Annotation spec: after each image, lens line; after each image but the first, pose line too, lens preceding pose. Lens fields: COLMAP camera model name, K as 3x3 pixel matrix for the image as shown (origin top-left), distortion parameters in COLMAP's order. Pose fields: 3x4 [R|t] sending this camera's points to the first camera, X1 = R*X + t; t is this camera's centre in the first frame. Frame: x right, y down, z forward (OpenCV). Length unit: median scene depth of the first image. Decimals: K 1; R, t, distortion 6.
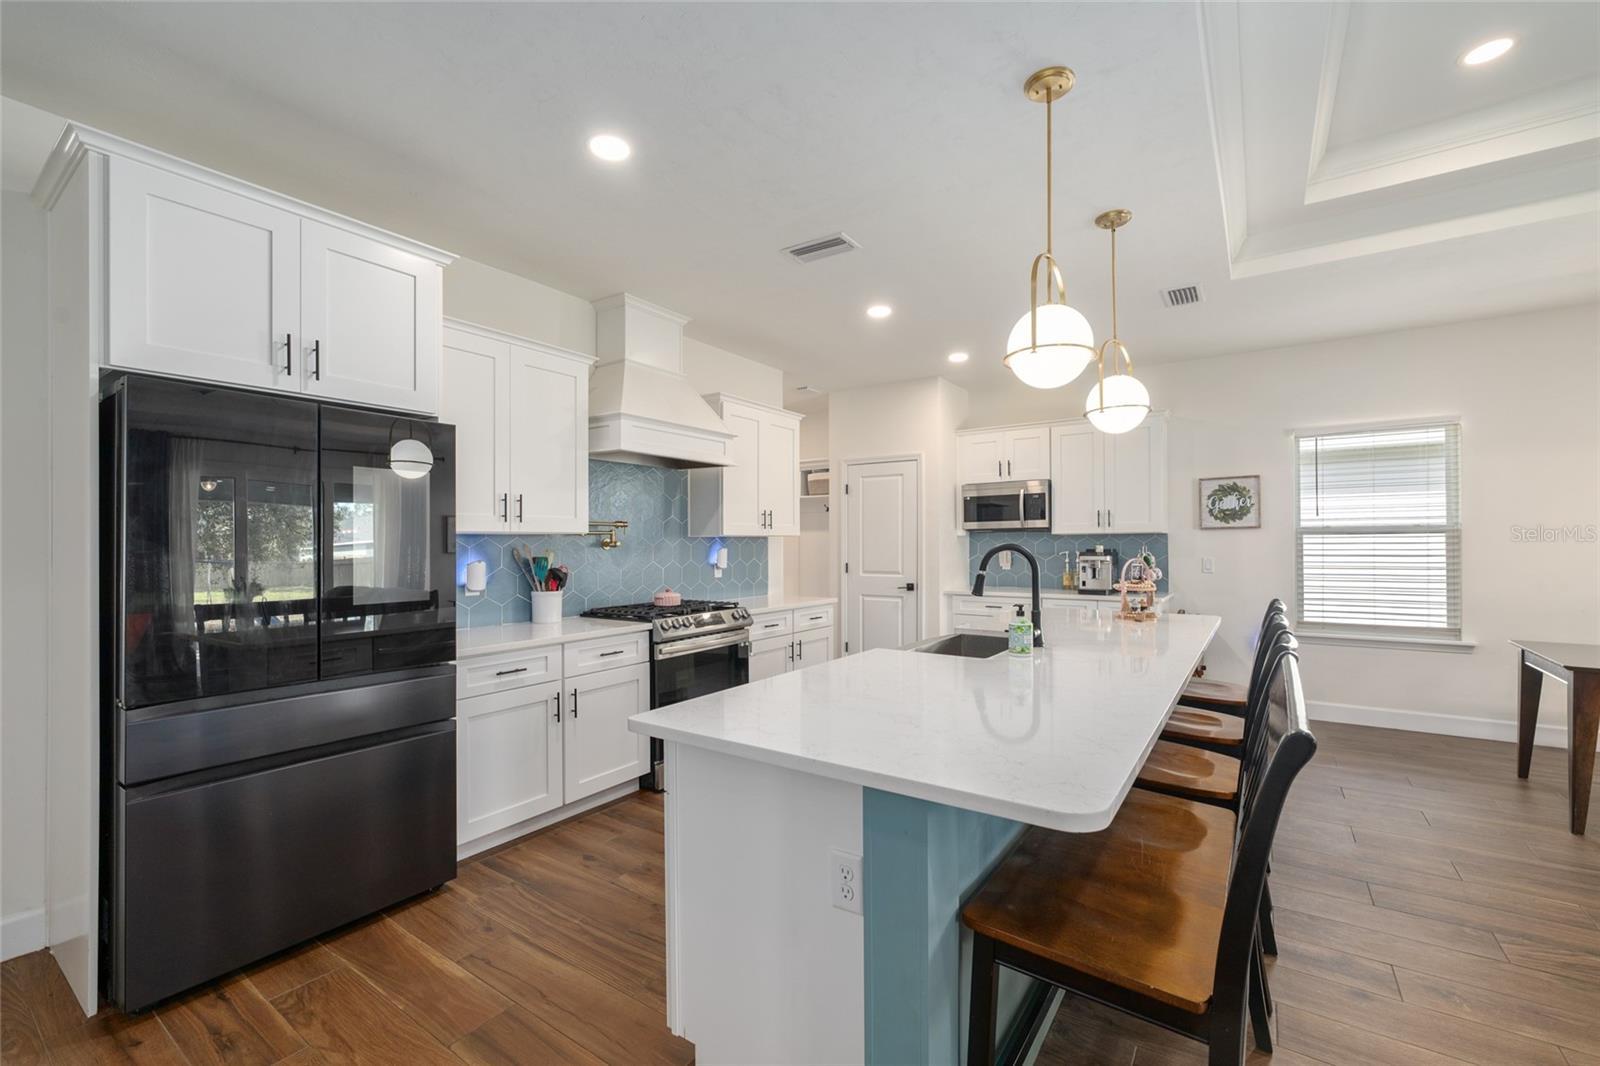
lens RADIAL K [[667.6, 0, 807.6], [0, 667.6, 541.0], [0, 0, 1]] dist [-0.003533, -0.000329]
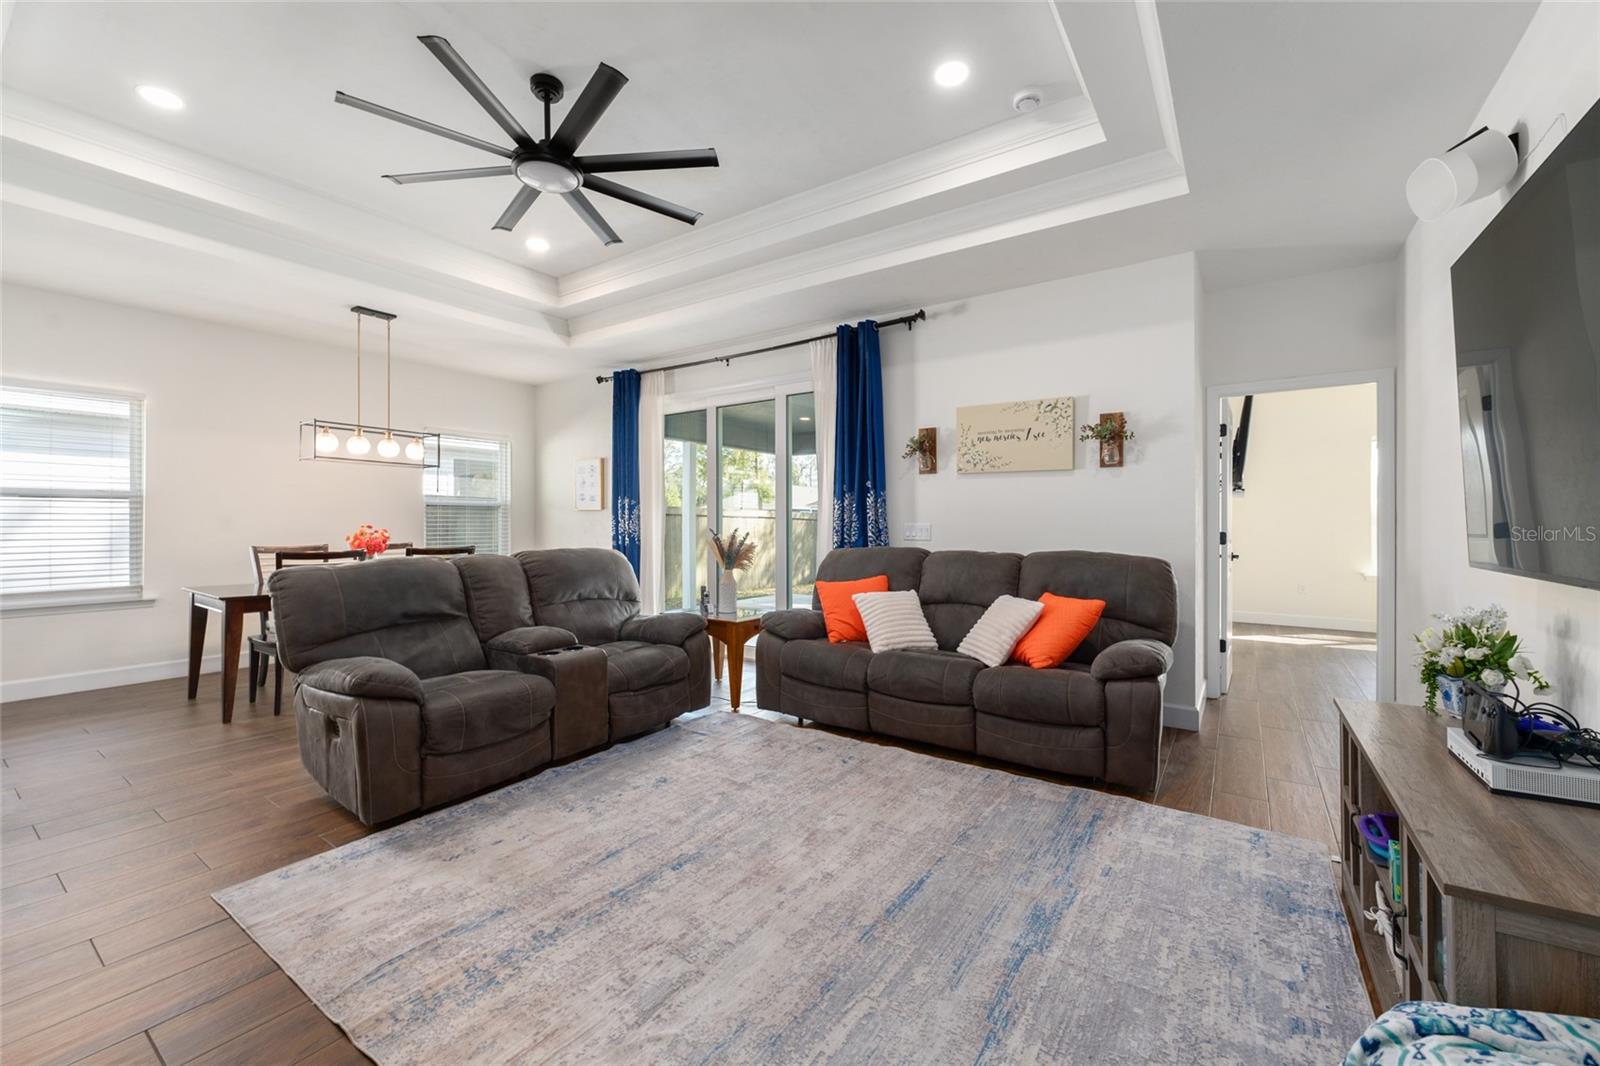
lens RADIAL K [[640.9, 0, 806.0], [0, 640.9, 519.6], [0, 0, 1]] dist [0.000324, -0.000091]
pose [[0.004717, 0.009642, 0.999942, -0.083310], [-0.005507, 0.999939, -0.009616, 0.025754], [-0.999974, -0.005462, 0.004770, -0.111368]]
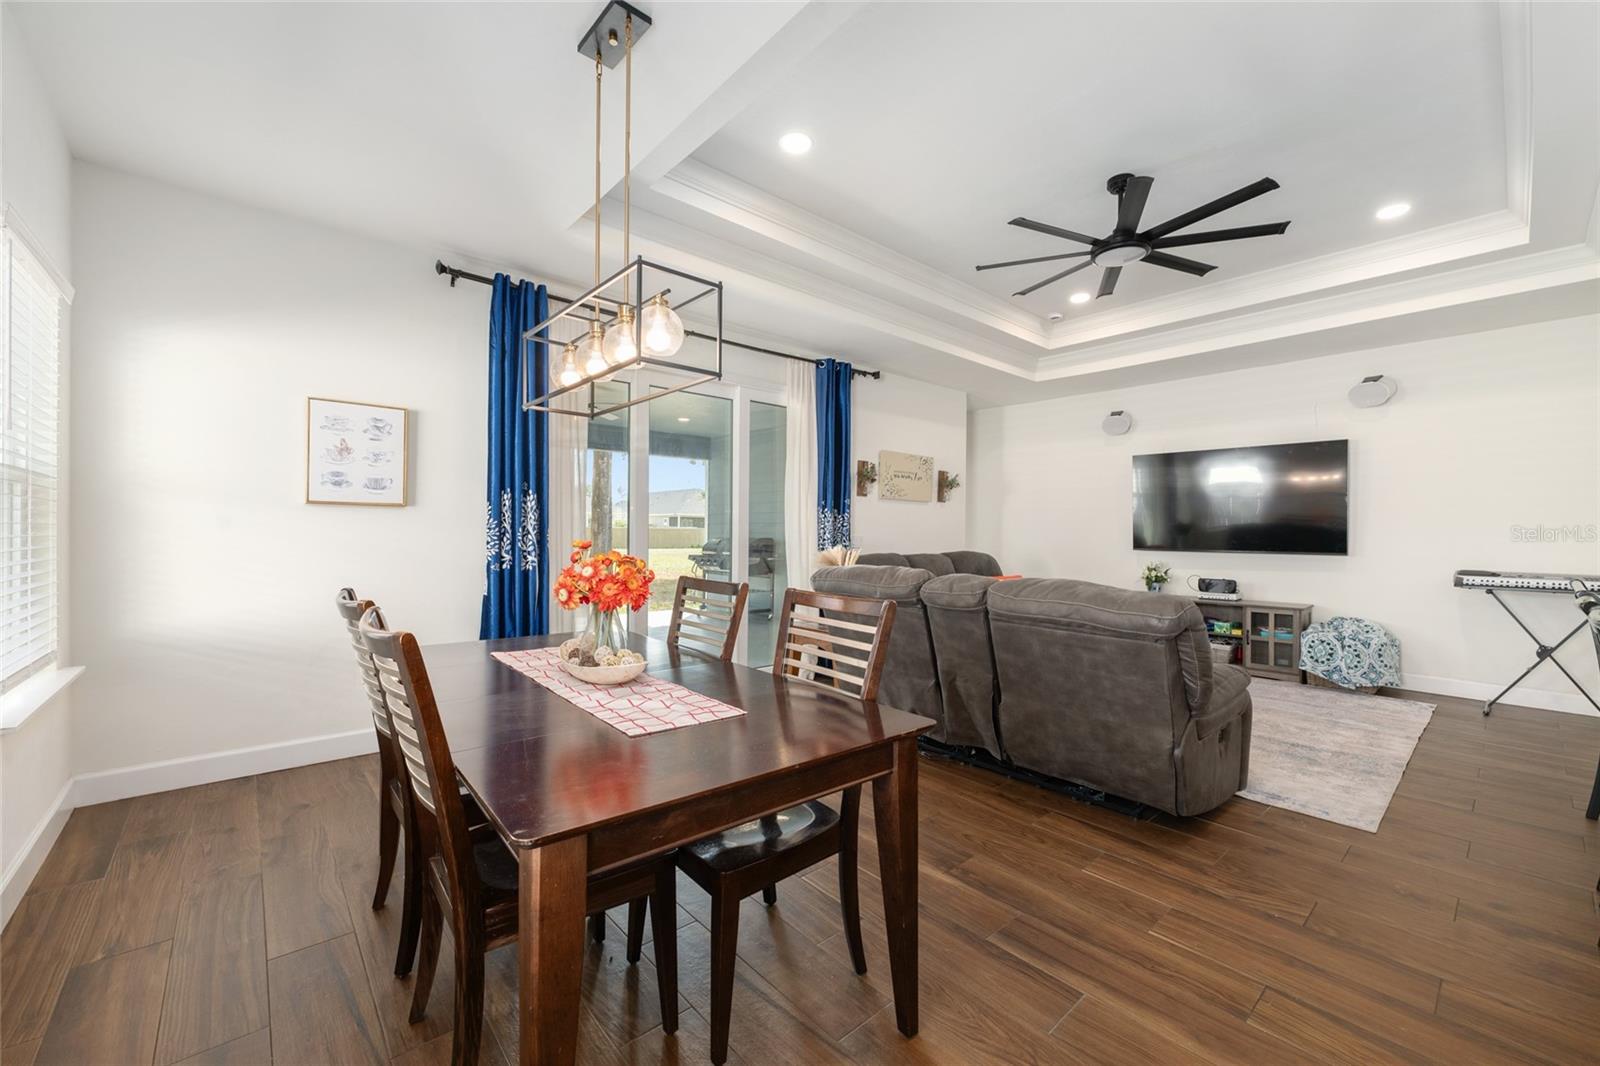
lens RADIAL K [[637.6, 0, 804.6], [0, 637.6, 535.0], [0, 0, 1]] dist [0.001793, -0.000039]
pose [[-0.968292, -0.004990, 0.249770, 0.736170], [-0.005532, 0.999984, -0.001465, 0.023924], [-0.249759, -0.002801, -0.968304, 1.010303]]
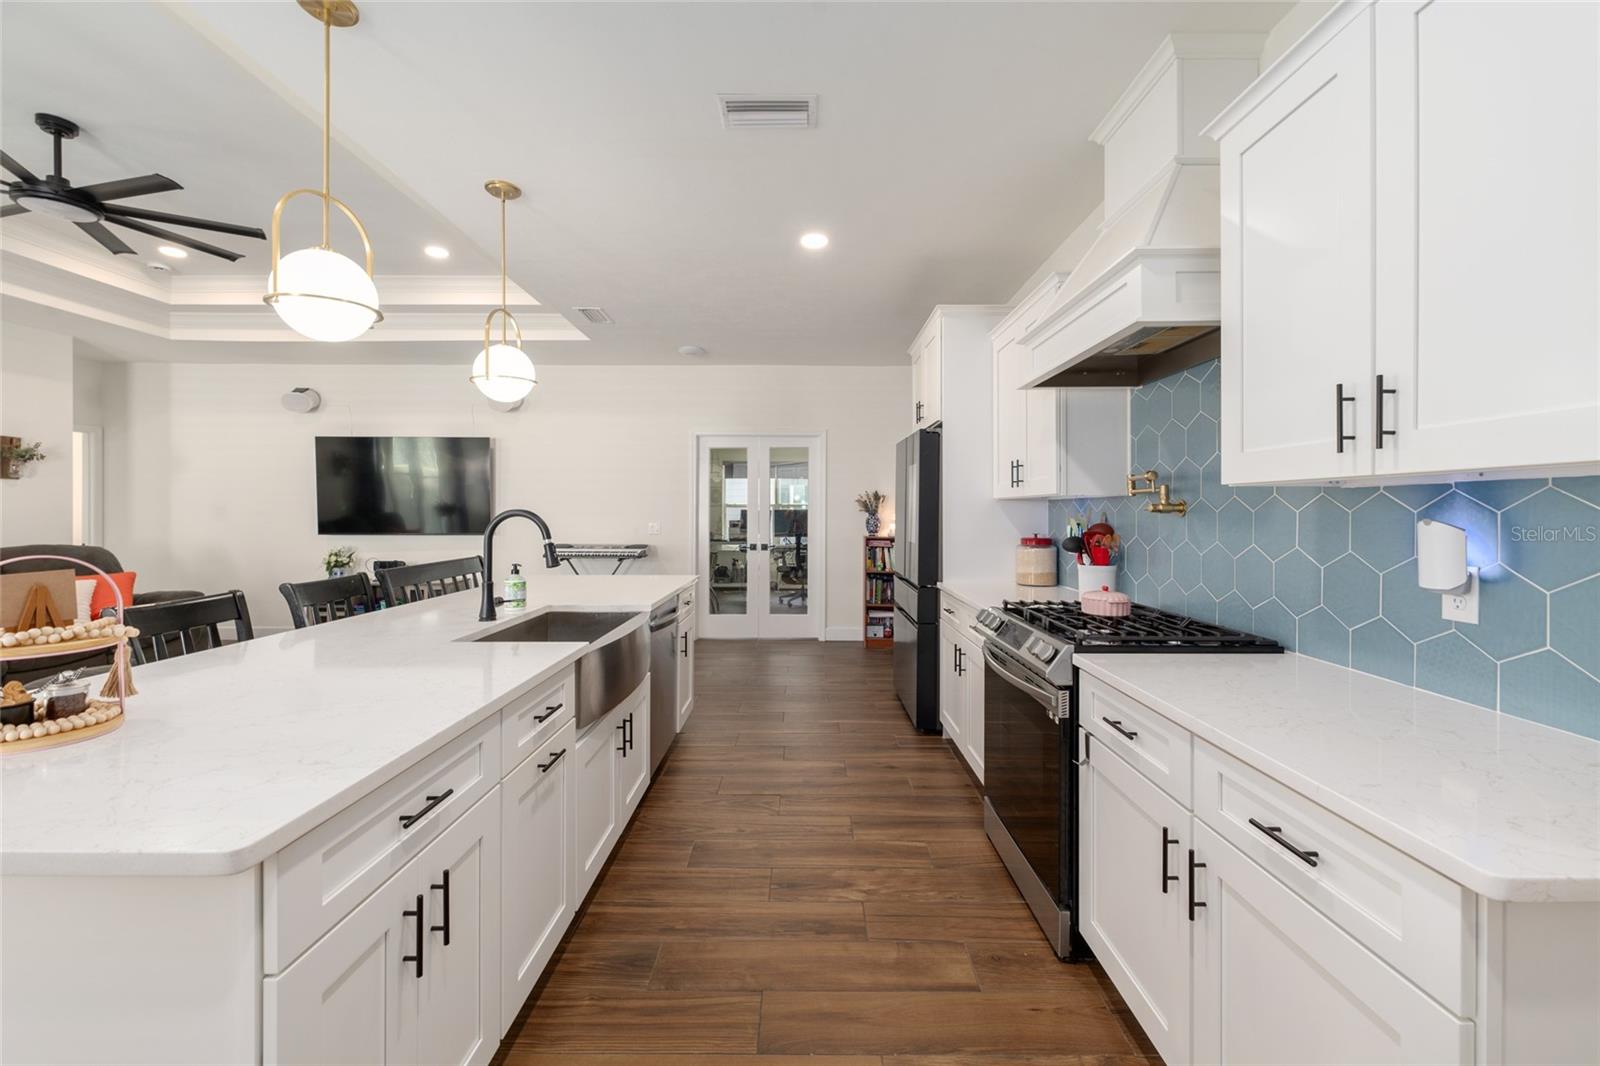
lens RADIAL K [[640.9, 0, 802.3], [0, 640.9, 511.7], [0, 0, 1]] dist [0.002303, 0.000490]
pose [[-0.828249, 0.005416, -0.560334, 0.284850], [0.005411, 0.999984, 0.001667, 0.004875], [0.560334, -0.001651, -0.828265, 1.171197]]
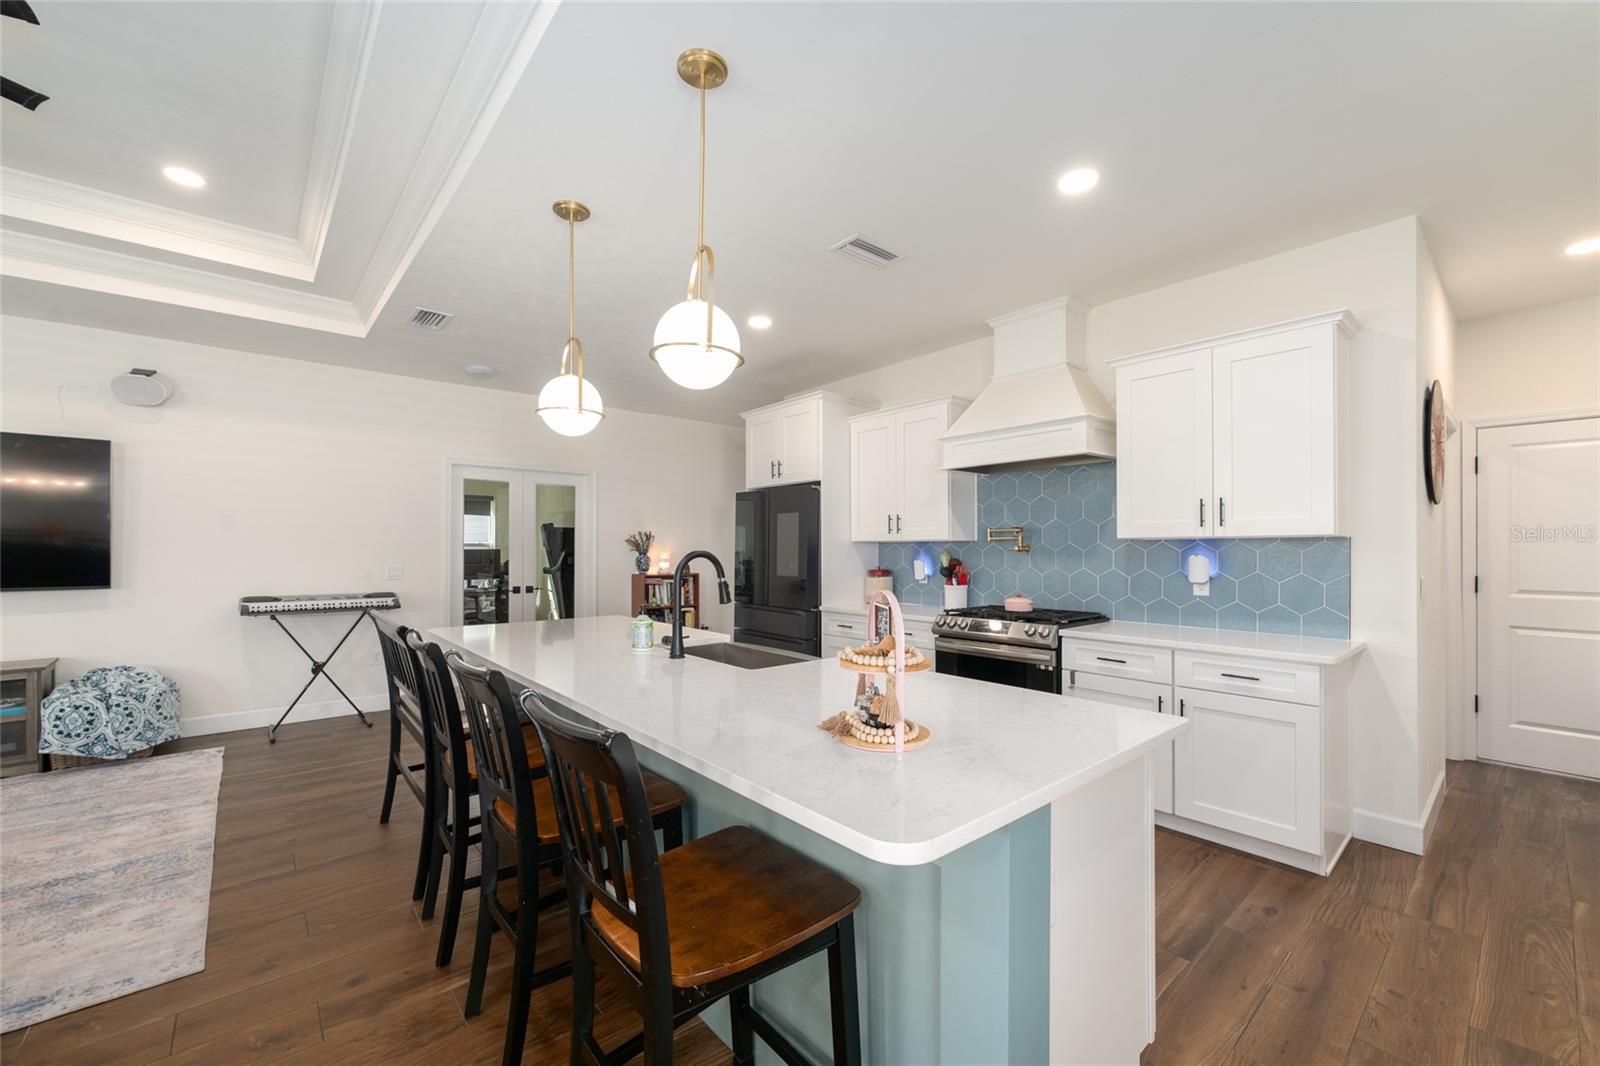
lens RADIAL K [[638.1, 0, 806.0], [0, 638.1, 544.4], [0, 0, 1]] dist [0.000488, -0.000576]
pose [[-0.255133, -0.001756, -0.966904, 0.698804], [0.005313, 0.999981, -0.003218, -0.000614], [0.966891, -0.005958, -0.255119, 0.834855]]
